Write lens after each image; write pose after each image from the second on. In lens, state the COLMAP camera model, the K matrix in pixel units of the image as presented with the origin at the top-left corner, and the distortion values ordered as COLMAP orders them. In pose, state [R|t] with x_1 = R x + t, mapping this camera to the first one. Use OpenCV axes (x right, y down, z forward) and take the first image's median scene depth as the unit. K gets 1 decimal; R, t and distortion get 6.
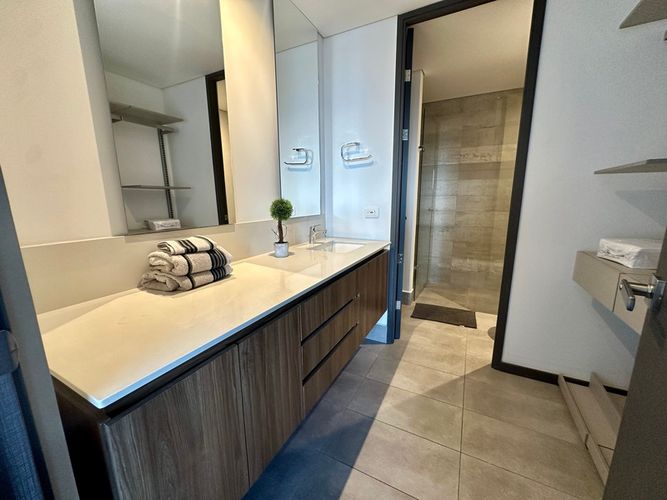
lens RADIAL K [[266.9, 0, 333.2], [0, 266.9, 249.3], [0, 0, 1]] dist [-0.001774, 0.000249]
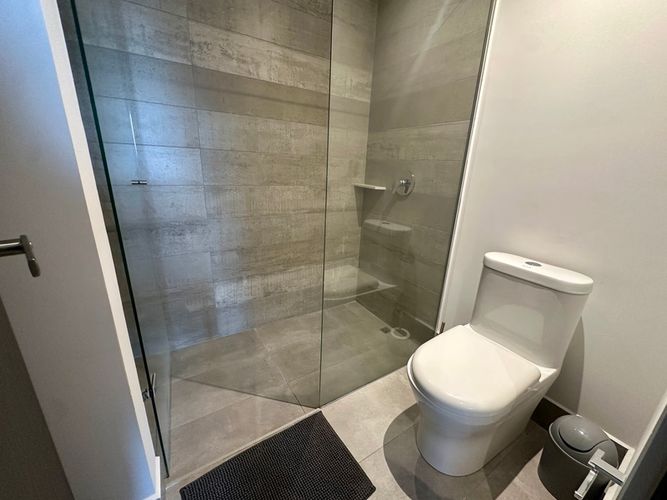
lens RADIAL K [[266.9, 0, 329.1], [0, 266.9, 248.3], [0, 0, 1]] dist [-0.001774, 0.000249]
pose [[0.512624, -0.228645, 0.827610, 0.181192], [0.119760, 0.973510, 0.194773, -0.104772], [-0.850220, -0.000730, 0.526427, 0.603503]]
